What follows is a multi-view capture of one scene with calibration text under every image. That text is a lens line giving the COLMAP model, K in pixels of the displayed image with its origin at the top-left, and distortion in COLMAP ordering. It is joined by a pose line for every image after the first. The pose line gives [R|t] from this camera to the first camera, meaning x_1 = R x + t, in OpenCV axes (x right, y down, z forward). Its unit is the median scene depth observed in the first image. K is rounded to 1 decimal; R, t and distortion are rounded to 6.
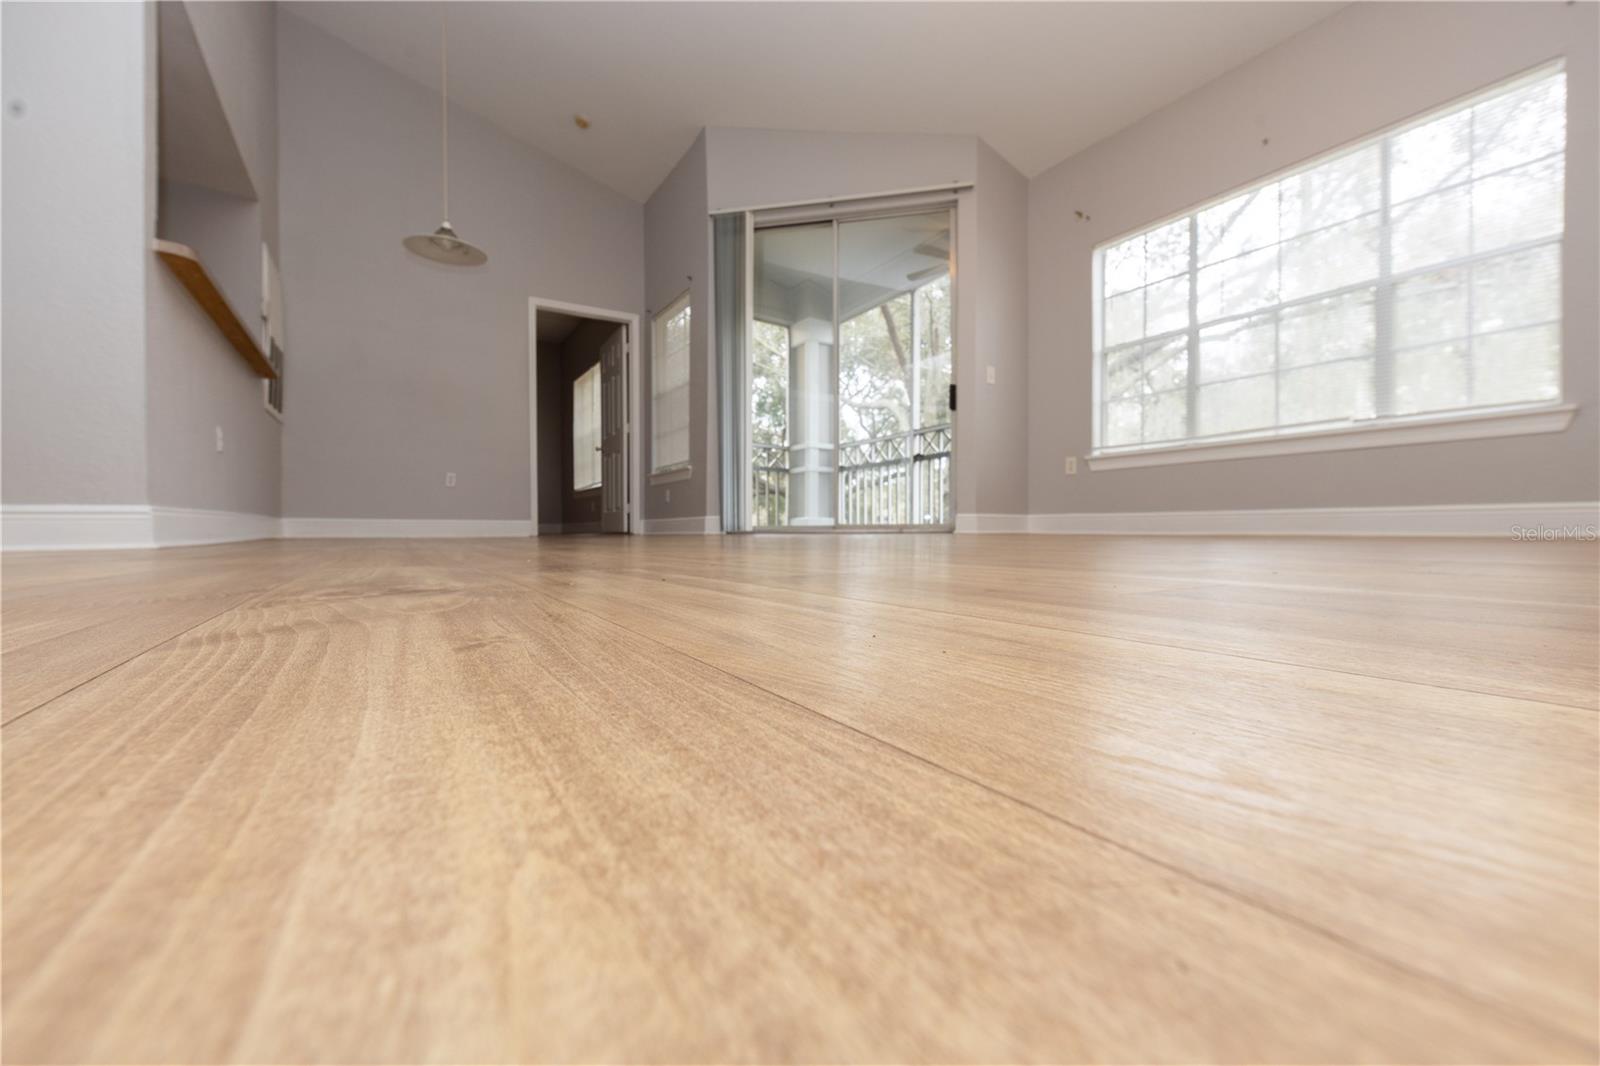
lens RADIAL K [[626.0, 0, 793.0], [0, 626.0, 532.6], [0, 0, 1]] dist [0.002360, 0.000308]
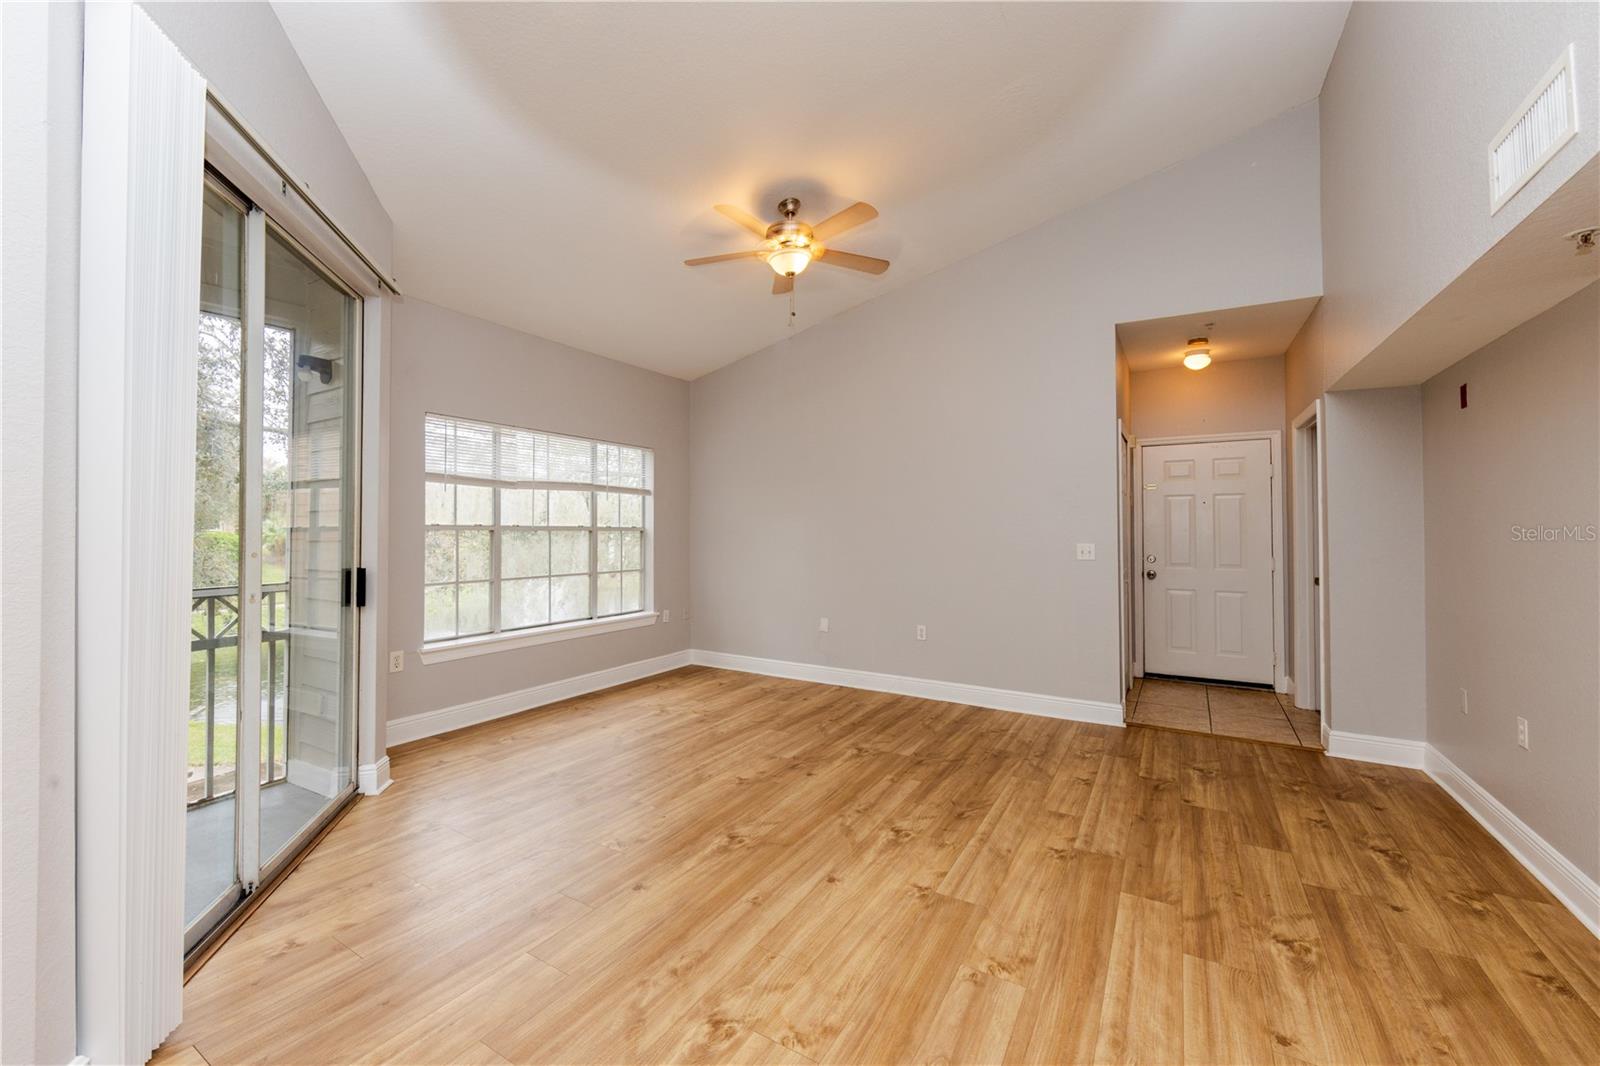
lens RADIAL K [[650.6, 0, 784.9], [0, 650.6, 523.5], [0, 0, 1]] dist [-0.000816, -0.000110]
pose [[-0.444519, 0.014587, 0.895650, -0.526609], [0.006297, 0.999894, -0.013159, -0.259074], [-0.895747, -0.000210, -0.444564, 0.867245]]
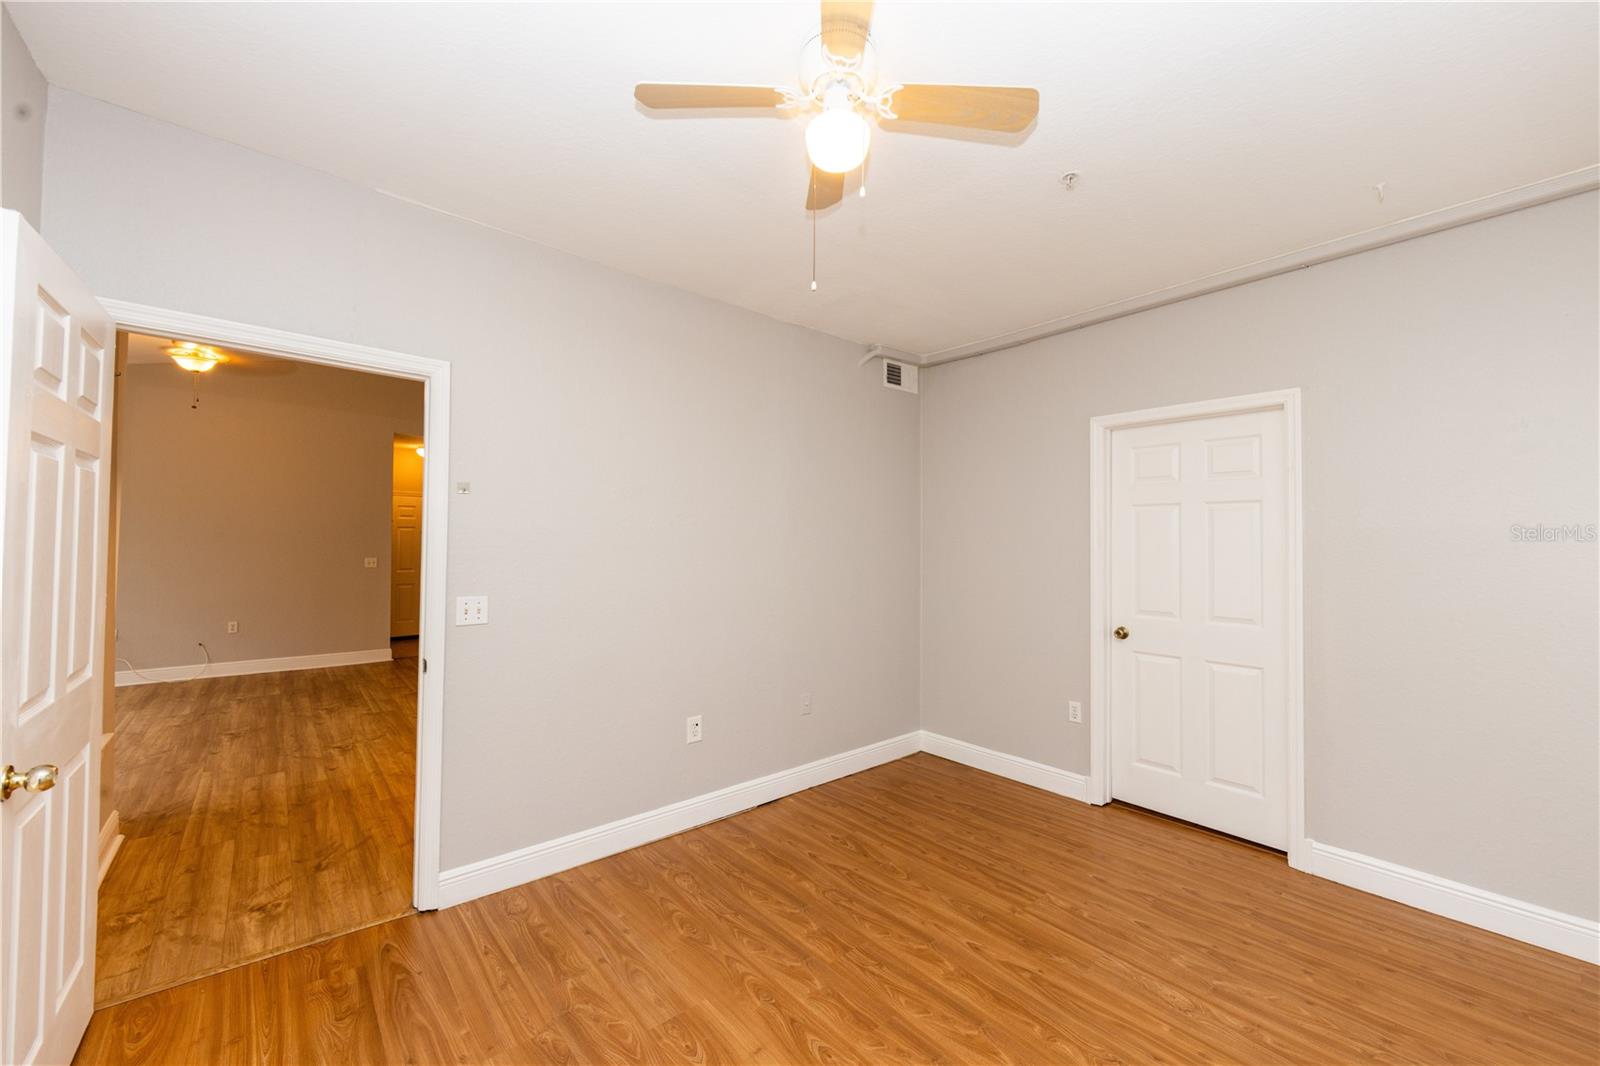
lens RADIAL K [[630.4, 0, 807.1], [0, 630.4, 530.1], [0, 0, 1]] dist [-0.000625, 0.000154]
pose [[-0.990585, -0.000978, -0.136898, -0.729047], [0.000618, 0.999932, -0.011615, -0.289852], [0.136900, -0.011591, -0.990517, 1.740214]]
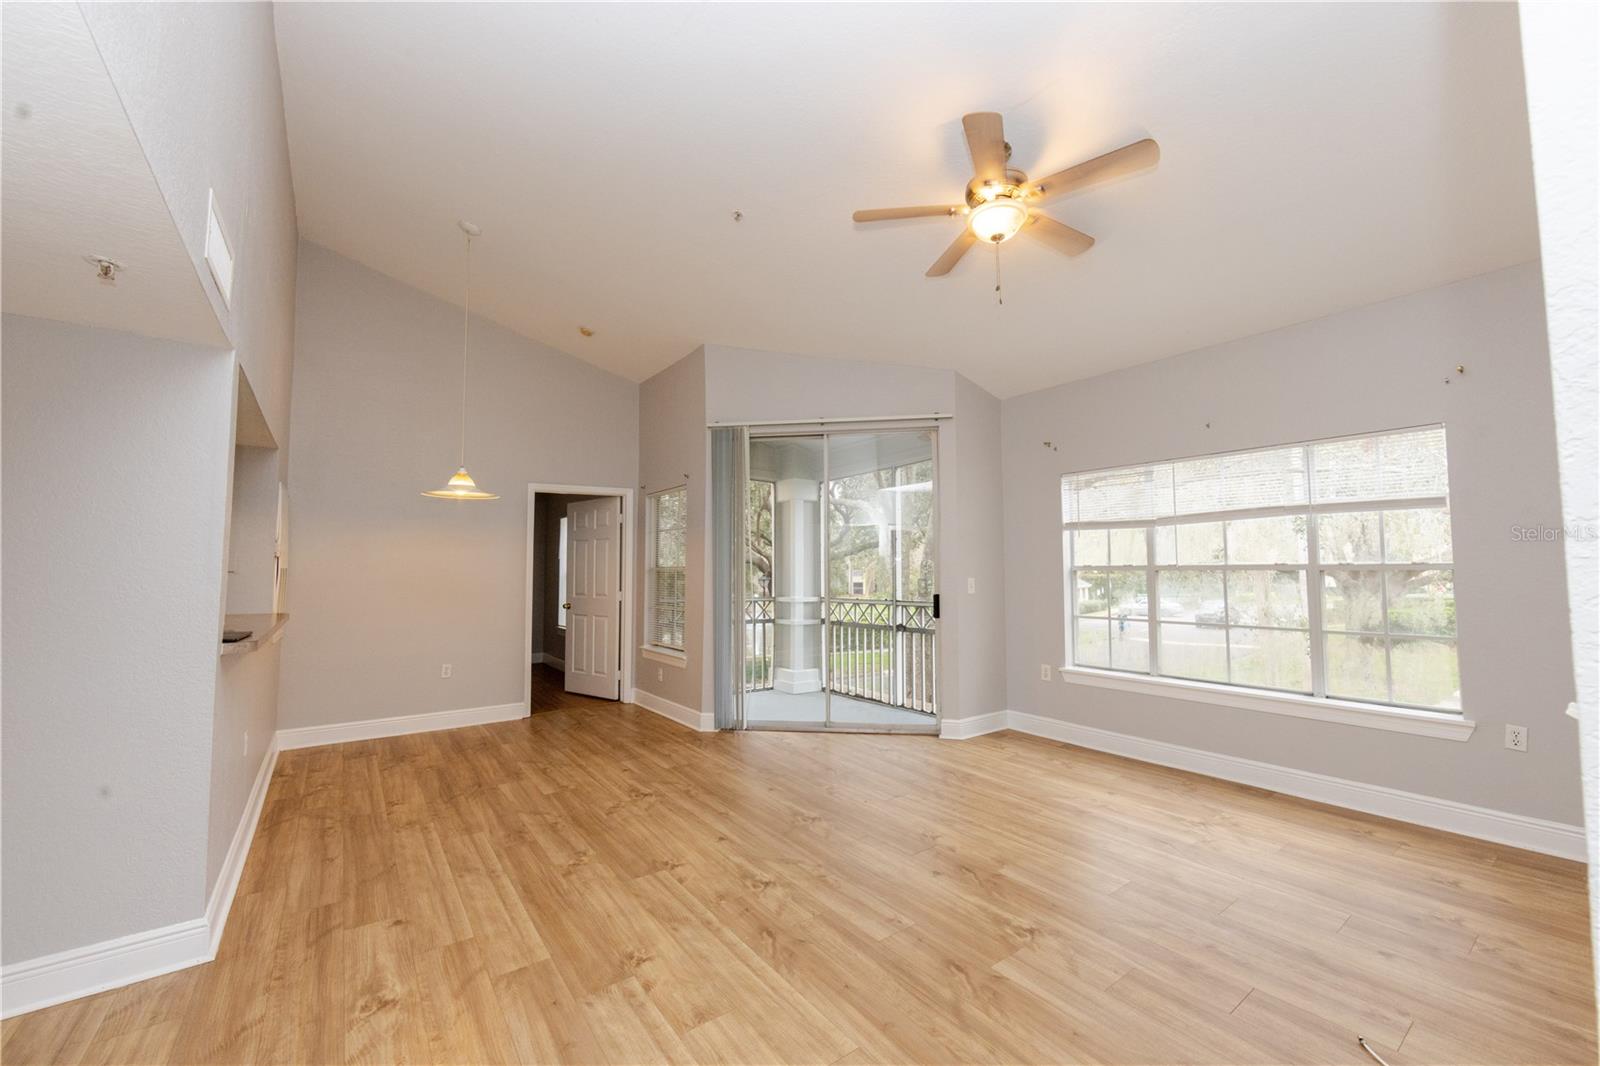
lens RADIAL K [[628.9, 0, 796.5], [0, 628.9, 536.9], [0, 0, 1]] dist [-0.001317, -0.000018]
pose [[0.998455, 0.003781, 0.055439, -0.041428], [-0.000343, 0.998082, -0.061903, -0.256247], [-0.055567, 0.061789, 0.996541, -0.062093]]
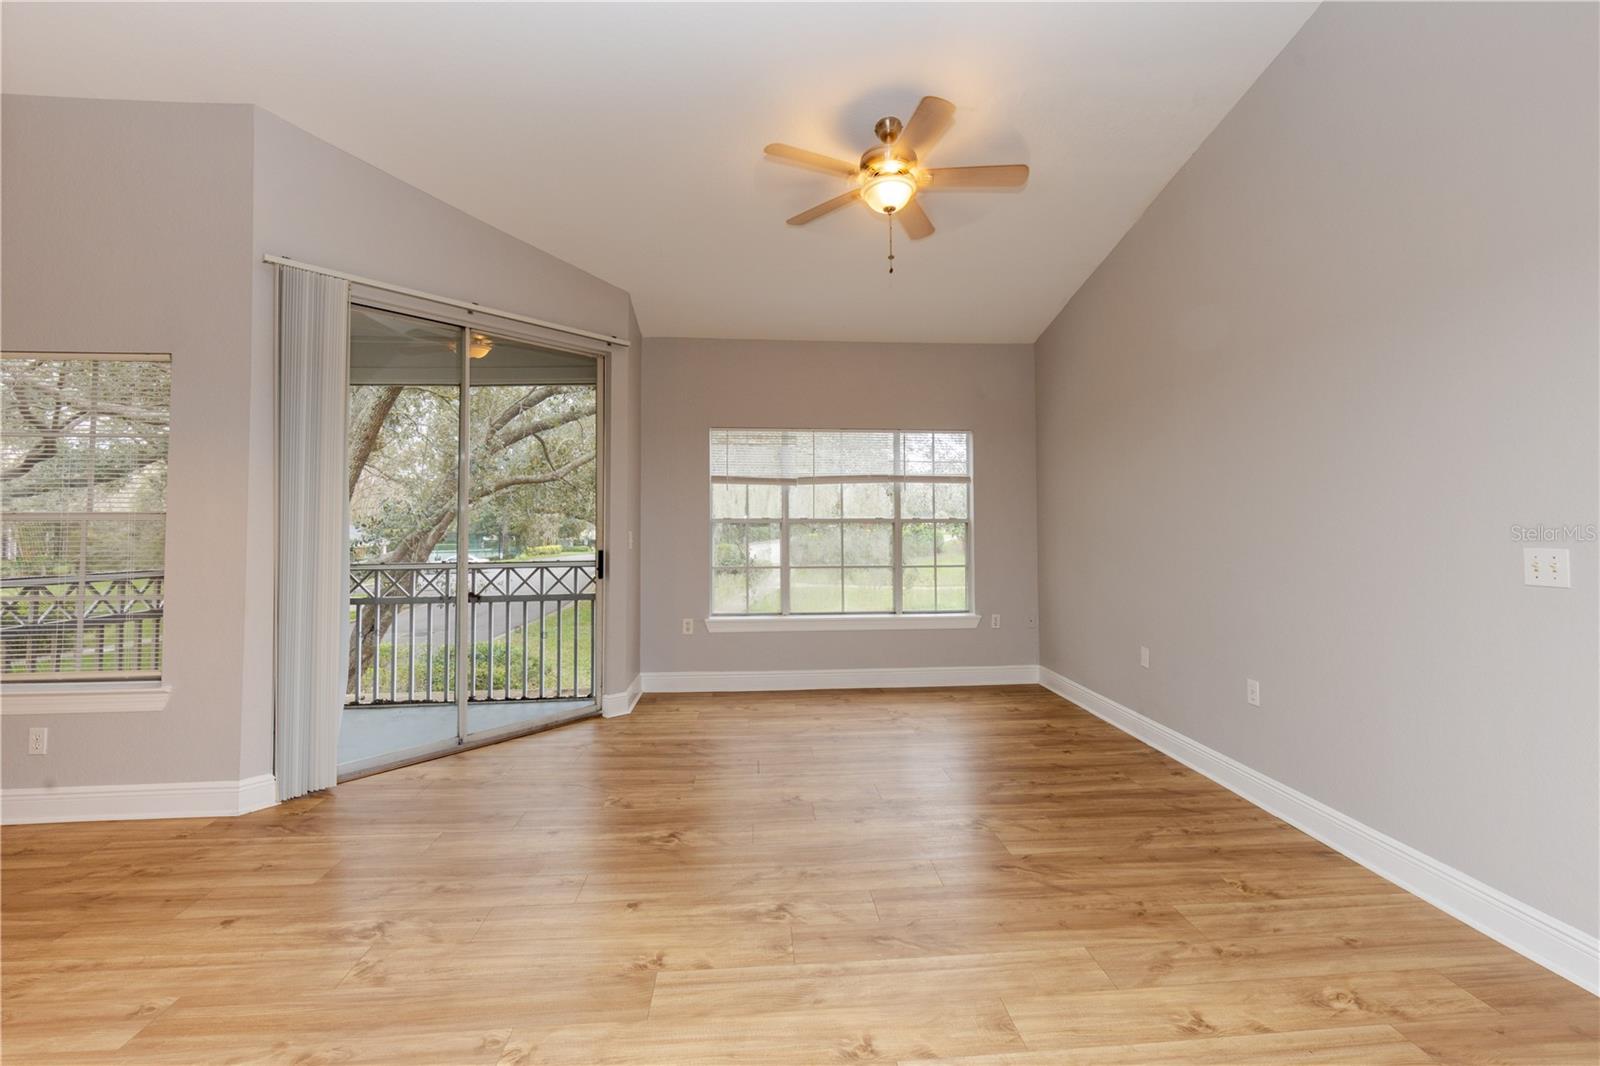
lens RADIAL K [[685.3, 0, 804.9], [0, 685.3, 507.9], [0, 0, 1]] dist [-0.002365, -0.000012]
pose [[0.466520, 0.024268, 0.884178, -0.464316], [0.006508, 0.999502, -0.030867, -0.254313], [-0.884487, 0.020154, 0.466130, 0.264133]]
